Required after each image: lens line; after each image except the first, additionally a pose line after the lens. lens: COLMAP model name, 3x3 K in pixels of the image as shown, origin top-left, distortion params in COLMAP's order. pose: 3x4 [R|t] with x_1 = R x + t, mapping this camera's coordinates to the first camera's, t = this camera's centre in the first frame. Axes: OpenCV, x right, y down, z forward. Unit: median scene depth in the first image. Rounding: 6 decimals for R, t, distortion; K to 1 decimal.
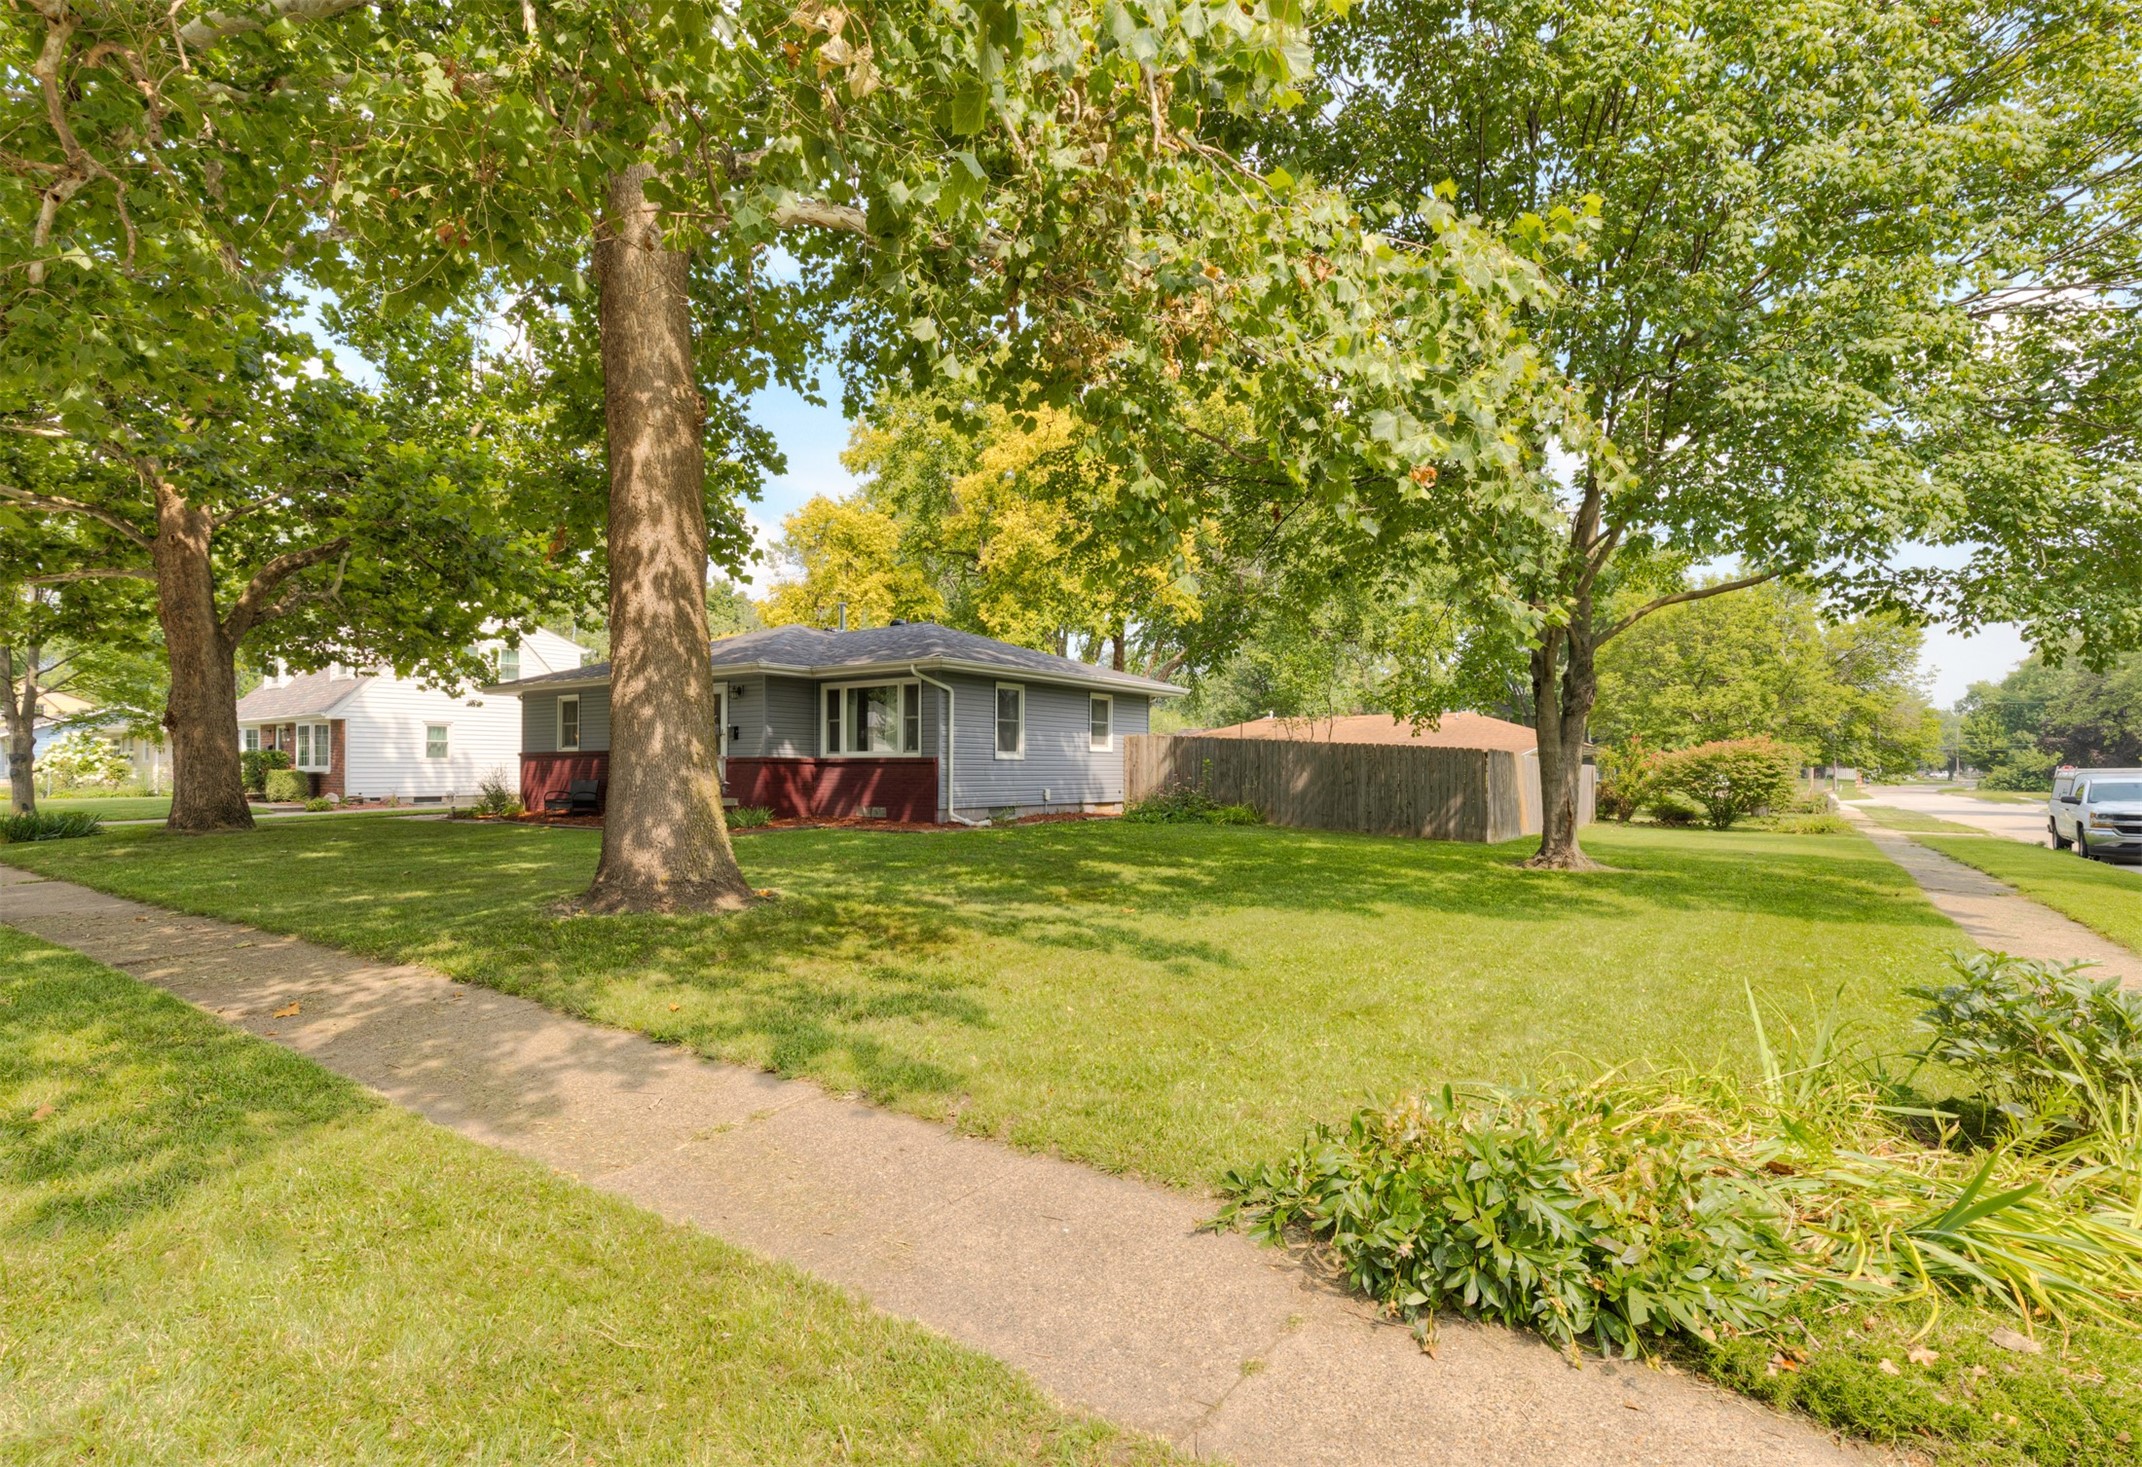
lens RADIAL K [[1114.2, 0, 1071.0], [0, 1114.2, 733.5], [0, 0, 1]] dist [0.001473, 0.000611]
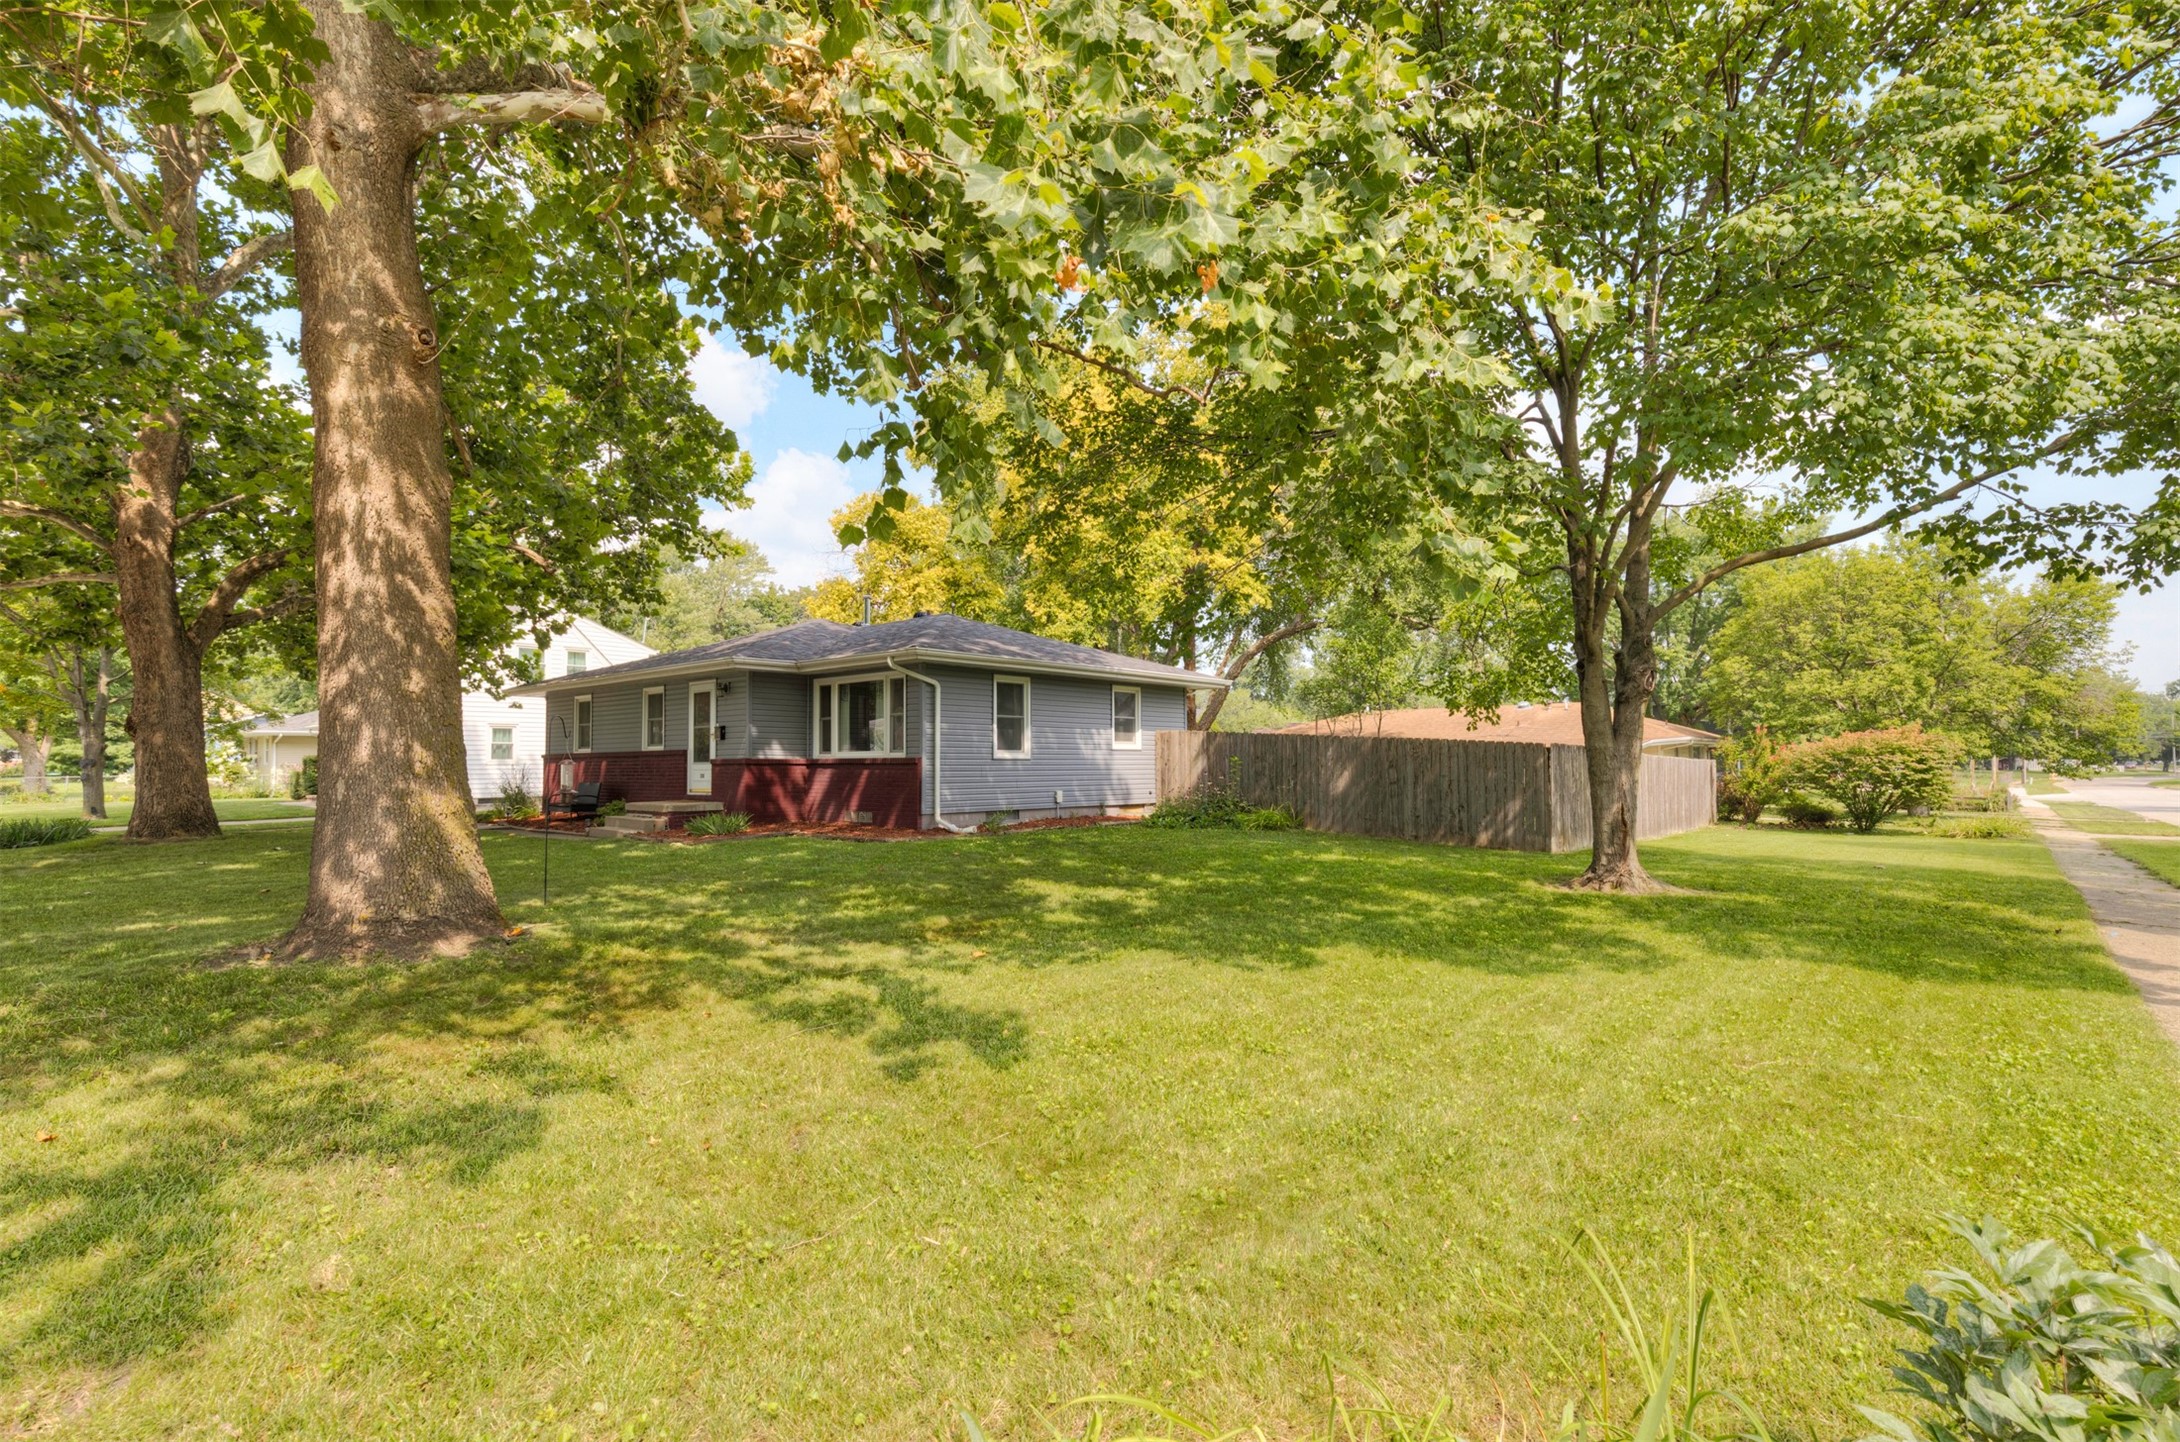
lens RADIAL K [[1095.5, 0, 1076.6], [0, 1095.5, 706.2], [0, 0, 1]] dist [0.002436, -0.000318]
pose [[0.993473, -0.011869, -0.113448, 0.103624], [0.009495, 0.999725, -0.021443, -0.000465], [0.113671, 0.020226, 0.993313, 0.111731]]
